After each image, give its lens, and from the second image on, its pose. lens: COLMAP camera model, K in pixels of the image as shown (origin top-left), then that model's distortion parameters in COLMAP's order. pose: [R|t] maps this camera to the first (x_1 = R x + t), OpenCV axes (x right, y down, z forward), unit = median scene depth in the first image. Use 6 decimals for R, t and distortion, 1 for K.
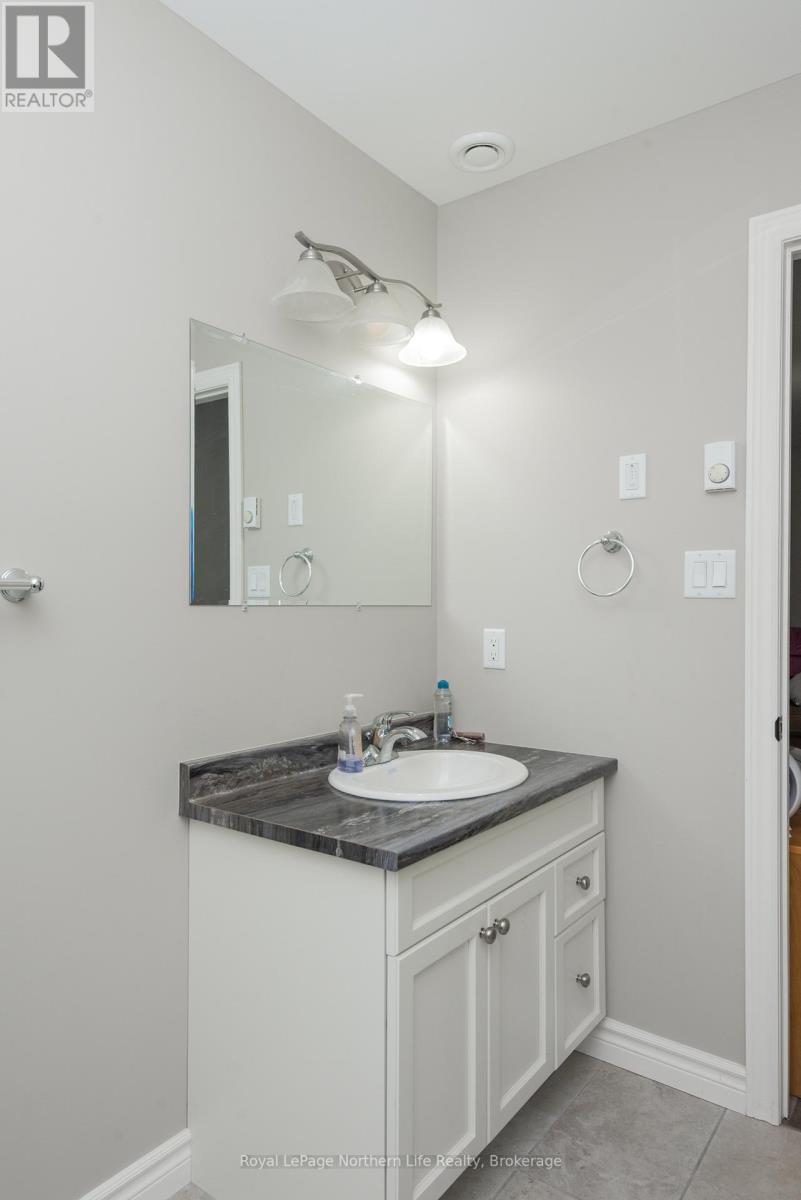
lens RADIAL K [[768.3, 0, 400.5], [0, 768.3, 600.0], [0, 0, 1]] dist [0.032913, -0.024617]
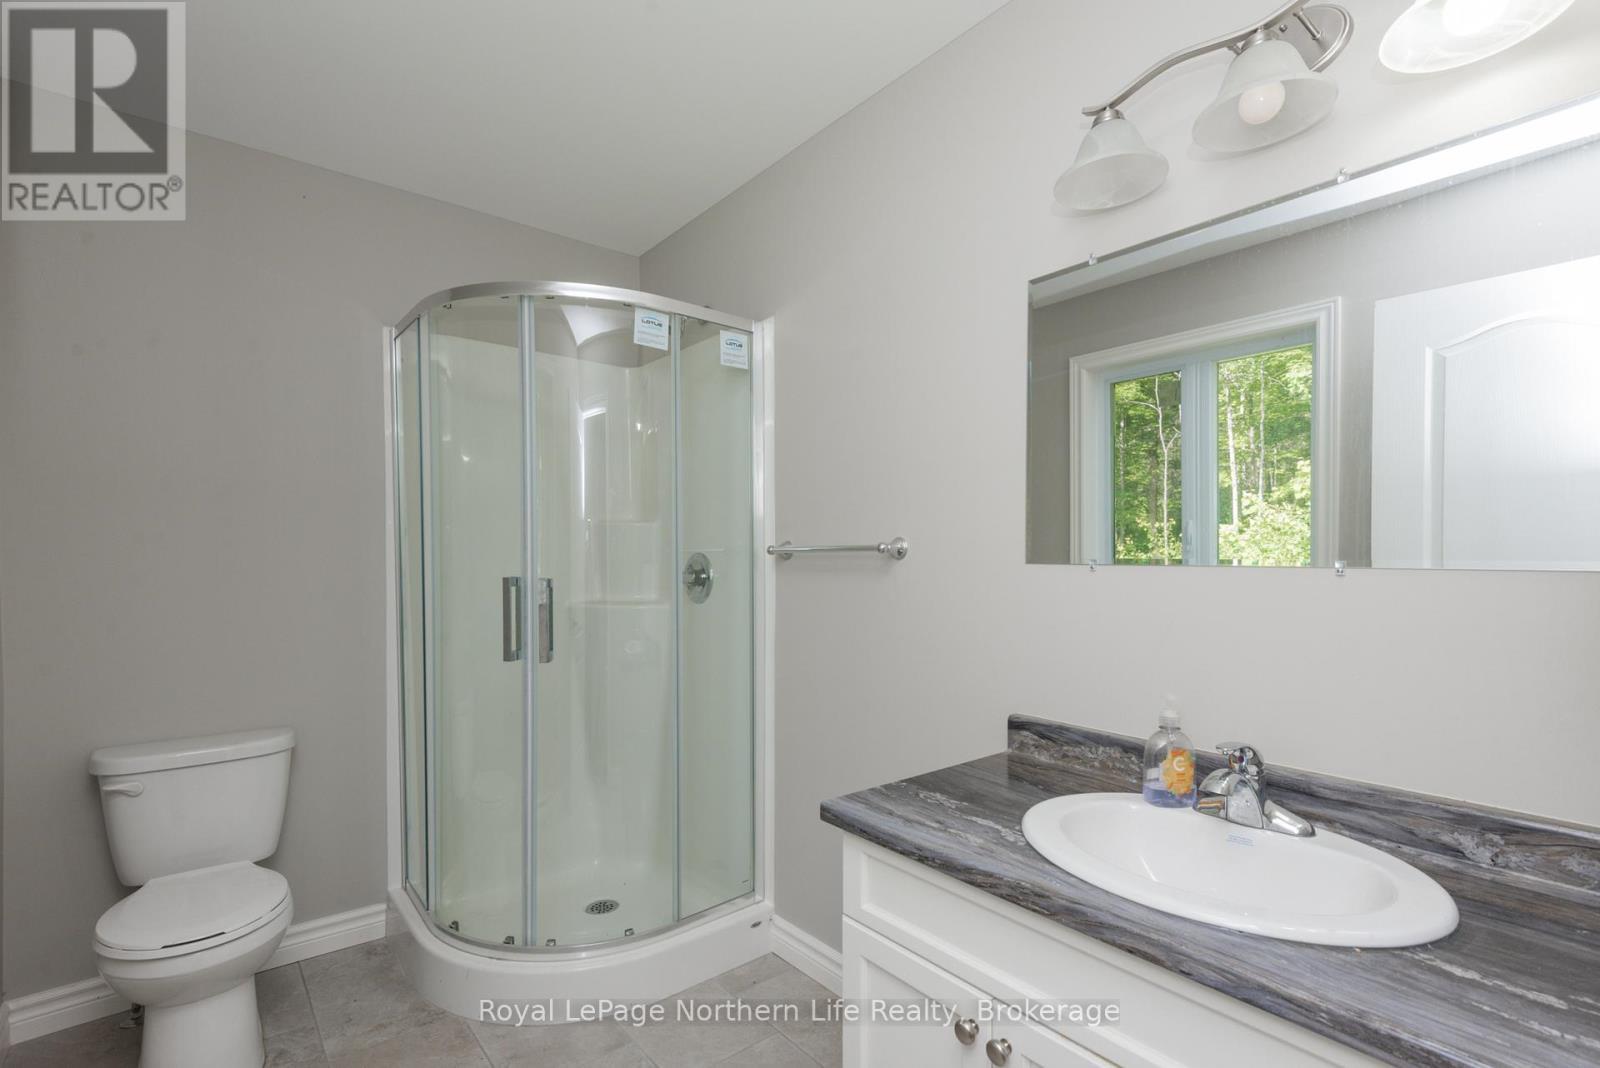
lens RADIAL K [[729.0, 0, 798.5], [0, 729.0, 564.9], [0, 0, 1]] dist [0.028159, 0.000218]
pose [[-0.236932, 0.006520, -0.971504, 0.741839], [-0.002988, 0.999968, 0.007440, 0.002555], [0.971522, 0.004666, -0.236905, 0.936967]]
